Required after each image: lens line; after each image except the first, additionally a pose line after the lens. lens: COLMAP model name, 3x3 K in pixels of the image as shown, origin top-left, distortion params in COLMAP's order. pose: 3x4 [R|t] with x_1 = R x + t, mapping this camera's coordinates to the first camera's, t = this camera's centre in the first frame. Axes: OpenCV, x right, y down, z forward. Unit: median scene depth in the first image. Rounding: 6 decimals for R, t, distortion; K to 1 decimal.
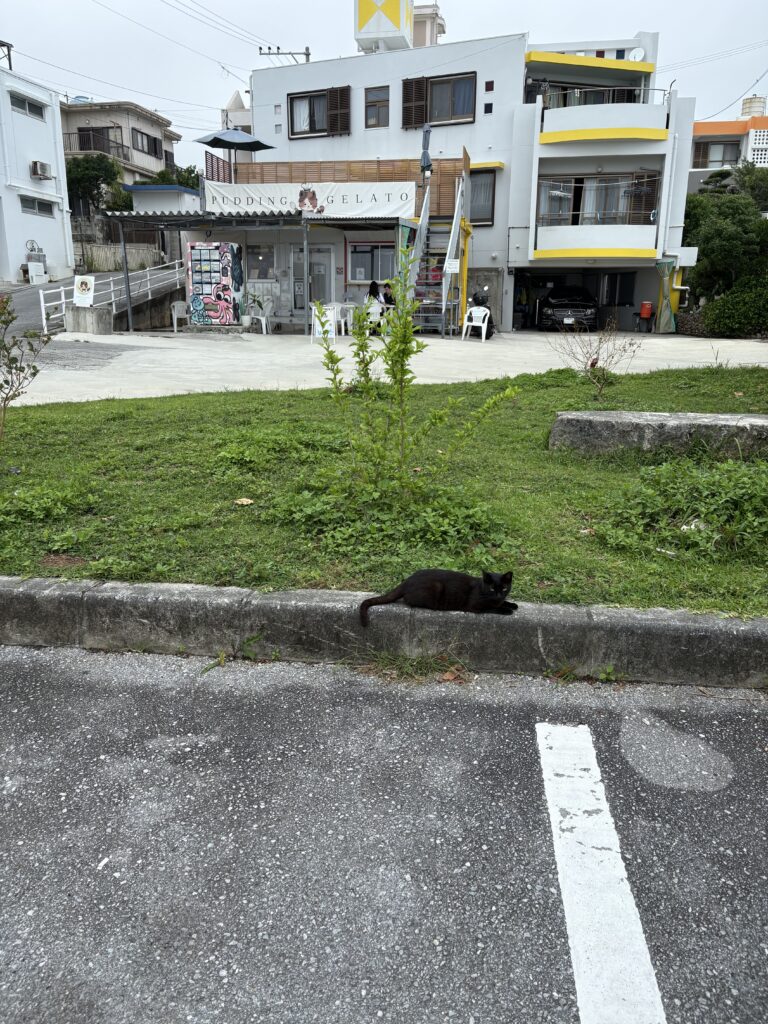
lens RADIAL K [[777.7, 0, 379.9], [0, 777.7, 501.4], [0, 0, 1]] dist [0.037024, -0.060783]
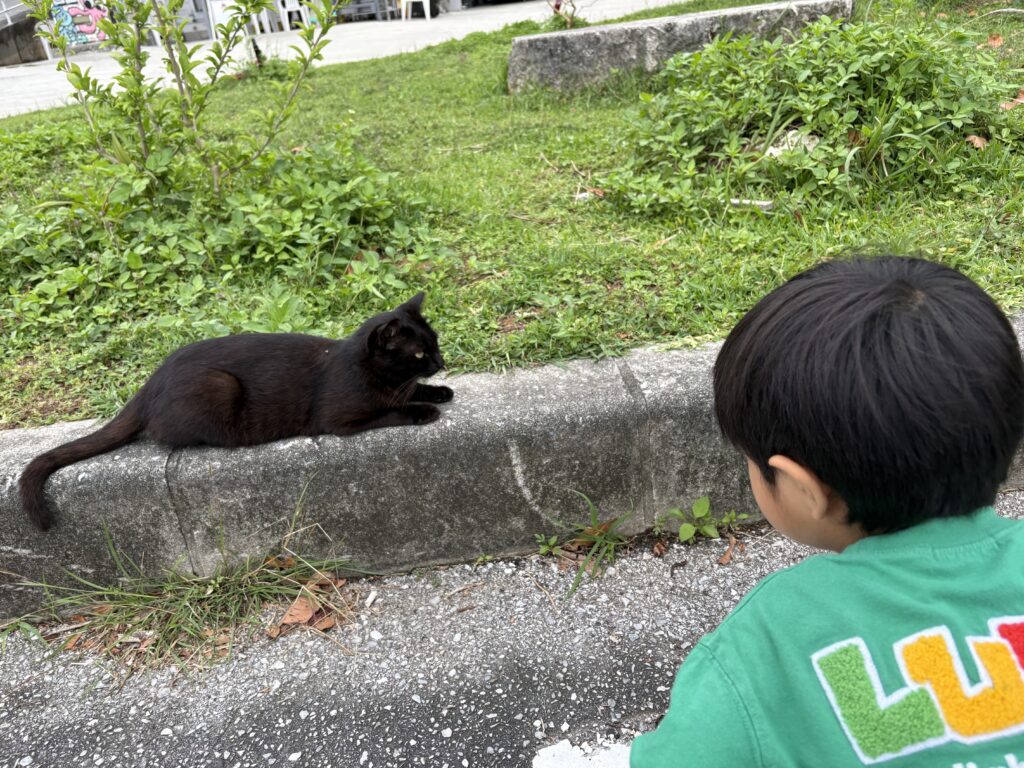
lens RADIAL K [[777.7, 0, 505.3], [0, 777.7, 393.5], [0, 0, 1]] dist [0.037024, -0.060783]
pose [[0.971790, -0.194158, 0.133894, 0.127553], [0.161189, 0.961187, 0.223914, 0.044450], [-0.172171, -0.196015, 0.965368, 0.525002]]
